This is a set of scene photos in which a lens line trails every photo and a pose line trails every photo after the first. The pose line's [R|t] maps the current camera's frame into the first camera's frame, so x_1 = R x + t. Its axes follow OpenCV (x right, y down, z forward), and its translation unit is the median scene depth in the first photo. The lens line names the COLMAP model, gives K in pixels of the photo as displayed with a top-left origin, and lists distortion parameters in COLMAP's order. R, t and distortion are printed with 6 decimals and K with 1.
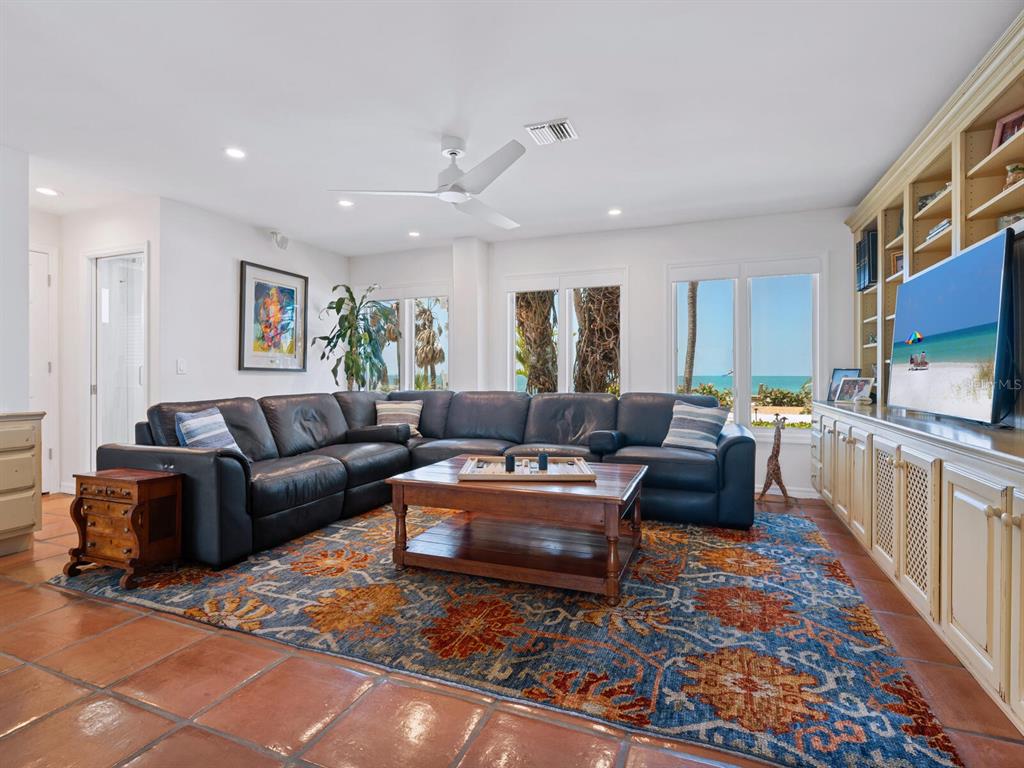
lens RADIAL K [[530.1, 0, 509.7], [0, 530.1, 377.4], [0, 0, 1]] dist [-0.006067, 0.000379]
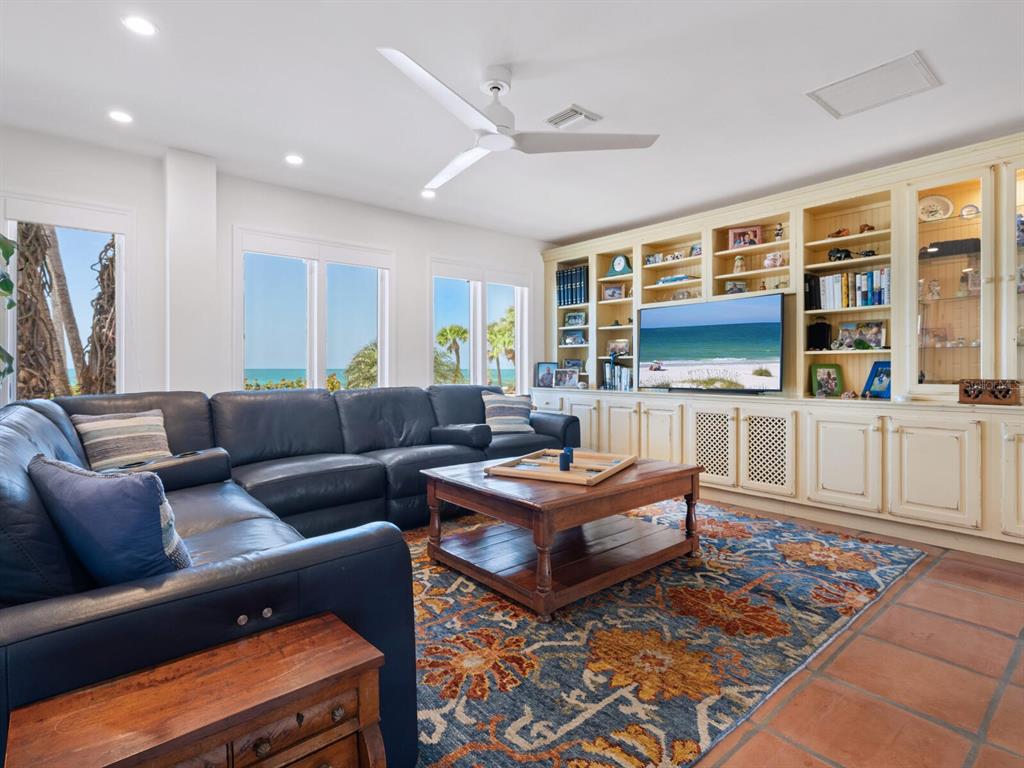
lens RADIAL K [[530.1, 0, 514.1], [0, 530.1, 368.2], [0, 0, 1]] dist [-0.006067, 0.000379]
pose [[0.465138, -0.000484, 0.885238, -1.099886], [0.009763, 0.999942, -0.004583, 0.006033], [-0.885184, 0.010774, 0.465116, 0.839956]]
